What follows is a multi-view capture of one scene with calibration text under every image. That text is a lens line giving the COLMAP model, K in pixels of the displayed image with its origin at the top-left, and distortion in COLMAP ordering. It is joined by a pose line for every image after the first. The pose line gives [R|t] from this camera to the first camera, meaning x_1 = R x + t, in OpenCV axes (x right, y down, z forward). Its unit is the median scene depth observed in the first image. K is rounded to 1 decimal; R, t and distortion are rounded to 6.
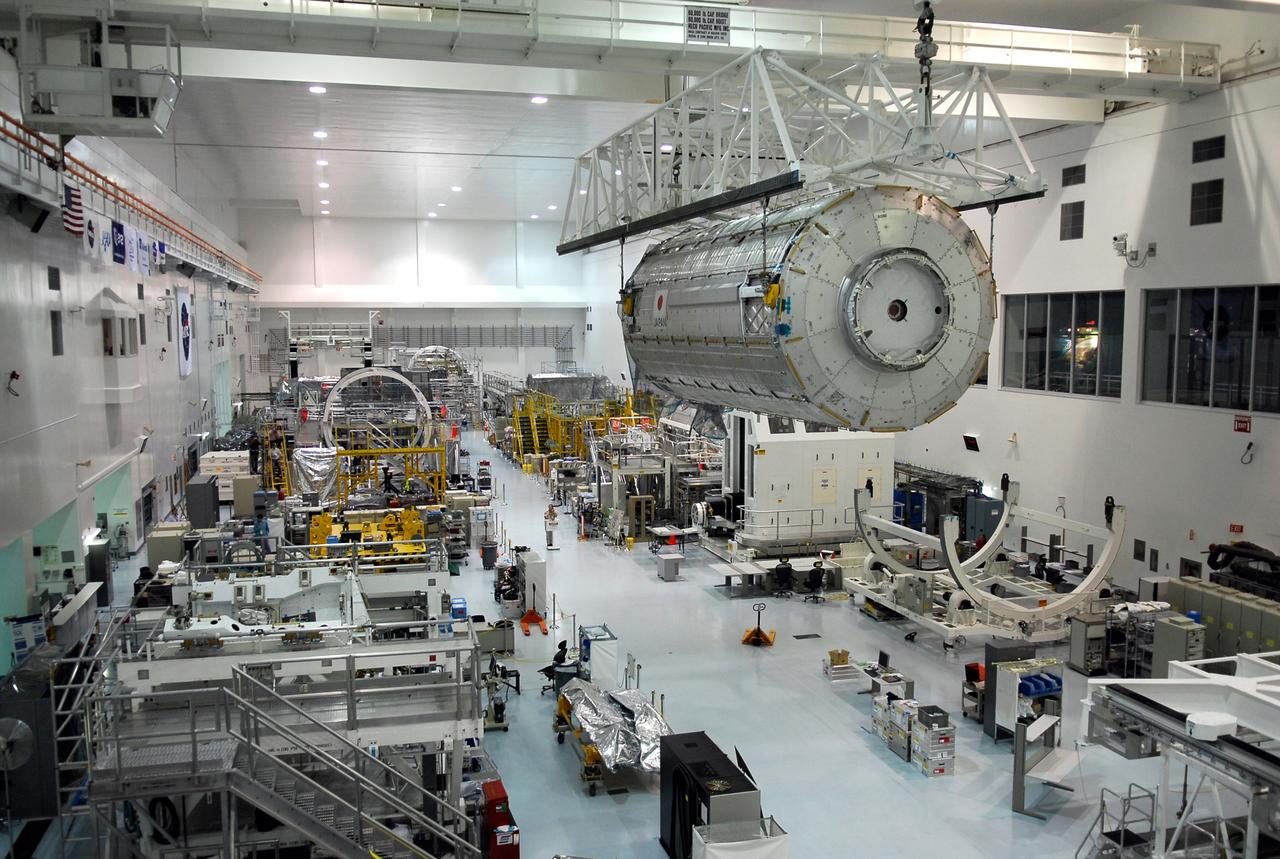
lens RADIAL K [[1202.4, 0, 643.4], [0, 1202.4, 428.5], [0, 0, 1]] dist [-0.006842, 0.000000]
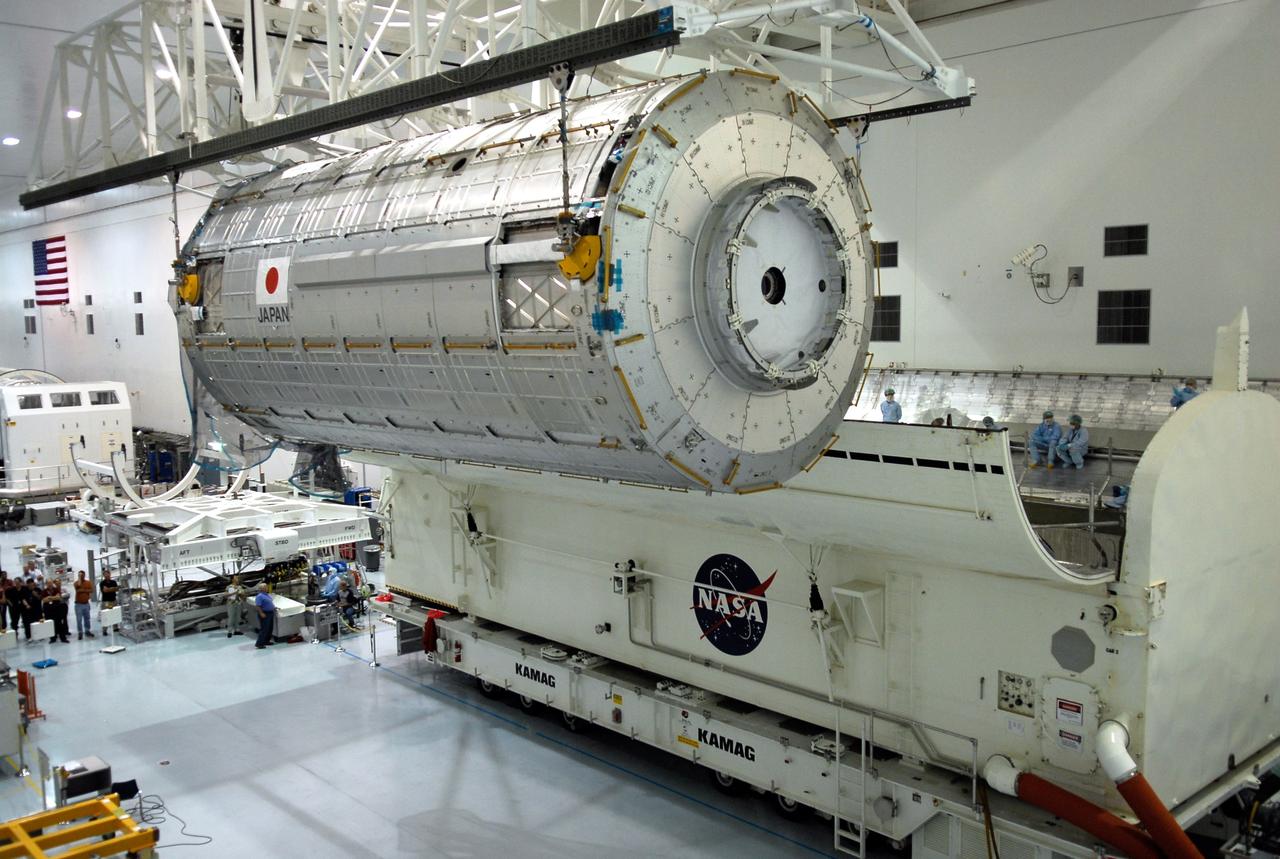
lens RADIAL K [[1202.4, 0, 634.2], [0, 1202.4, 437.2], [0, 0, 1]] dist [-0.006842, 0.000000]
pose [[0.890932, -0.055422, 0.450743, -0.118361], [0.052441, 0.998441, 0.019111, -0.039181], [-0.451099, 0.006610, 0.892449, 0.507343]]
